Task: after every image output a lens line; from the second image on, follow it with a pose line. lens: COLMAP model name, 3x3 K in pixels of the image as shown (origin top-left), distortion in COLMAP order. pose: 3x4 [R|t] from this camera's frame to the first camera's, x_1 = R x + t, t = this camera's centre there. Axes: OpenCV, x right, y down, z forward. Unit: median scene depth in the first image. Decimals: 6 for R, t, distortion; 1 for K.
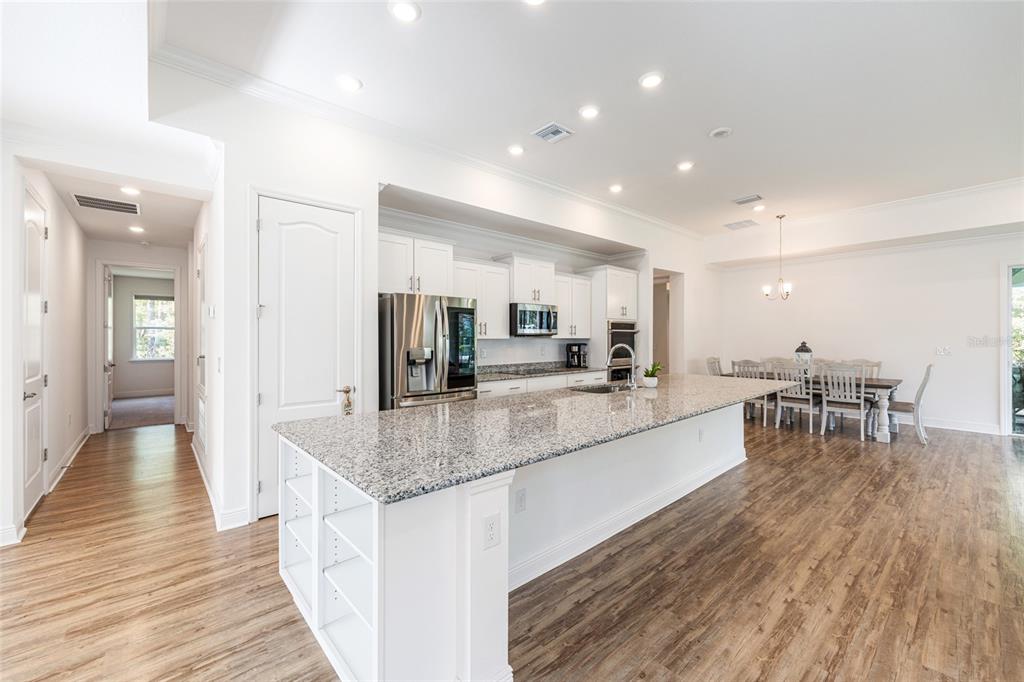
lens RADIAL K [[409.5, 0, 515.4], [0, 409.5, 338.3], [0, 0, 1]] dist [-0.001238, 0.000136]
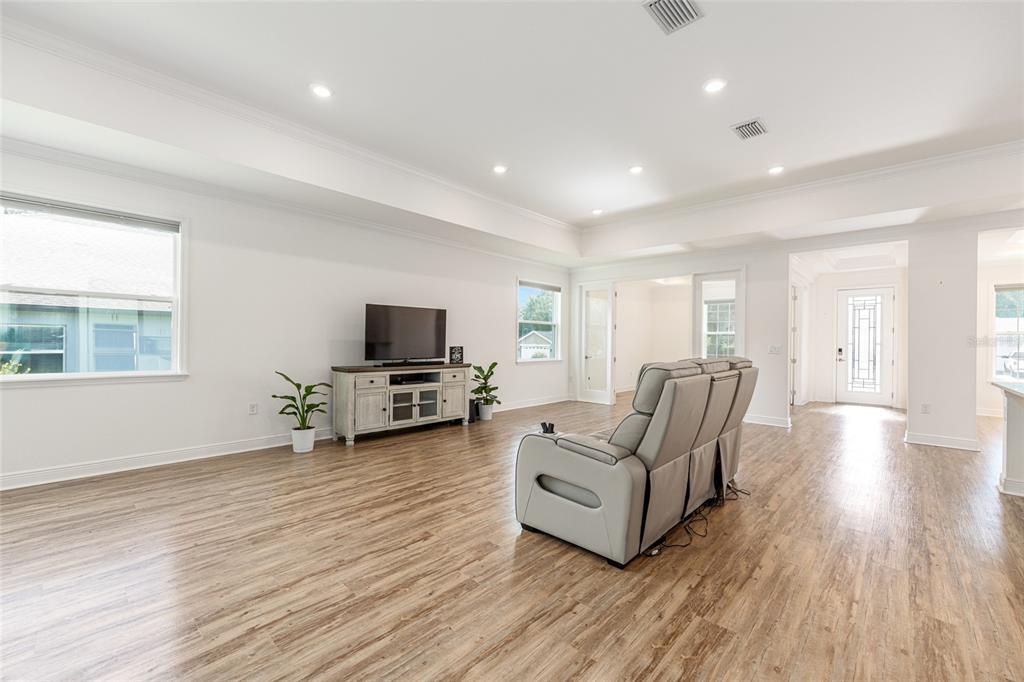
lens RADIAL K [[416.6, 0, 516.6], [0, 416.6, 342.4], [0, 0, 1]] dist [-0.000132, 0.000184]
pose [[-0.994406, -0.009849, -0.105167, 1.182881], [-0.010268, 0.999941, 0.003446, 0.031117], [0.105126, 0.004506, -0.994449, 1.219232]]
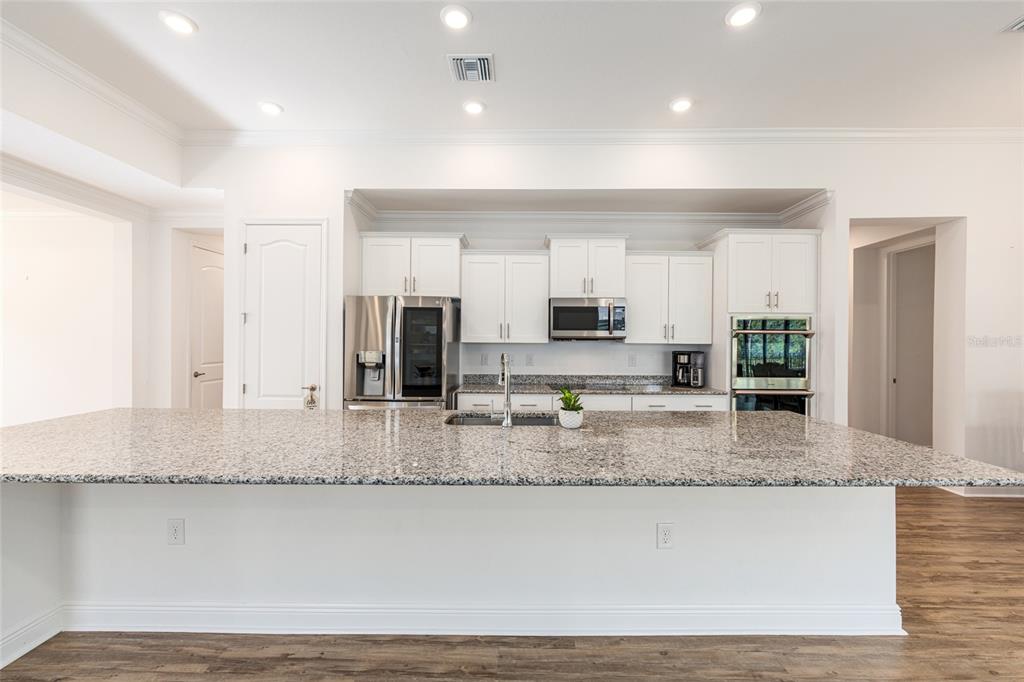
lens RADIAL K [[412.1, 0, 515.8], [0, 412.1, 341.3], [0, 0, 1]] dist [-0.001213, 0.000377]
pose [[0.743025, 0.007602, -0.669220, 0.668951], [-0.009432, 0.999955, 0.000887, -0.003663], [0.669197, 0.005653, 0.743064, 0.505475]]
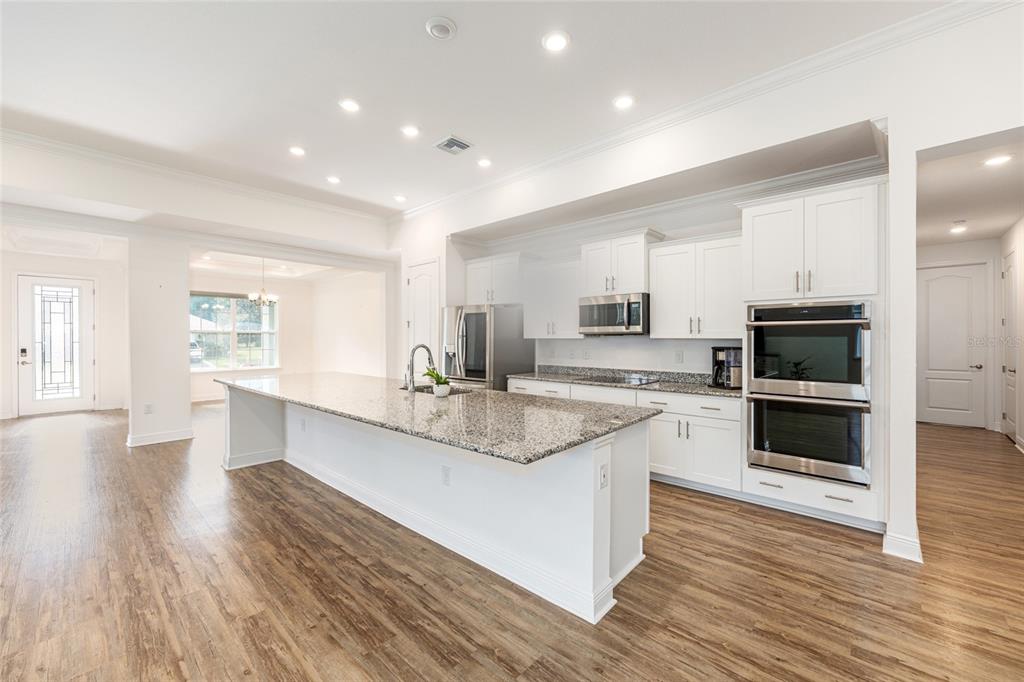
lens RADIAL K [[409.5, 0, 515.4], [0, 409.5, 338.3], [0, 0, 1]] dist [-0.001238, 0.000136]
pose [[0.111675, 0.004625, -0.993734, 1.190942], [-0.001562, 0.999989, 0.004479, -0.004429], [0.993744, 0.001052, 0.111681, 1.059724]]
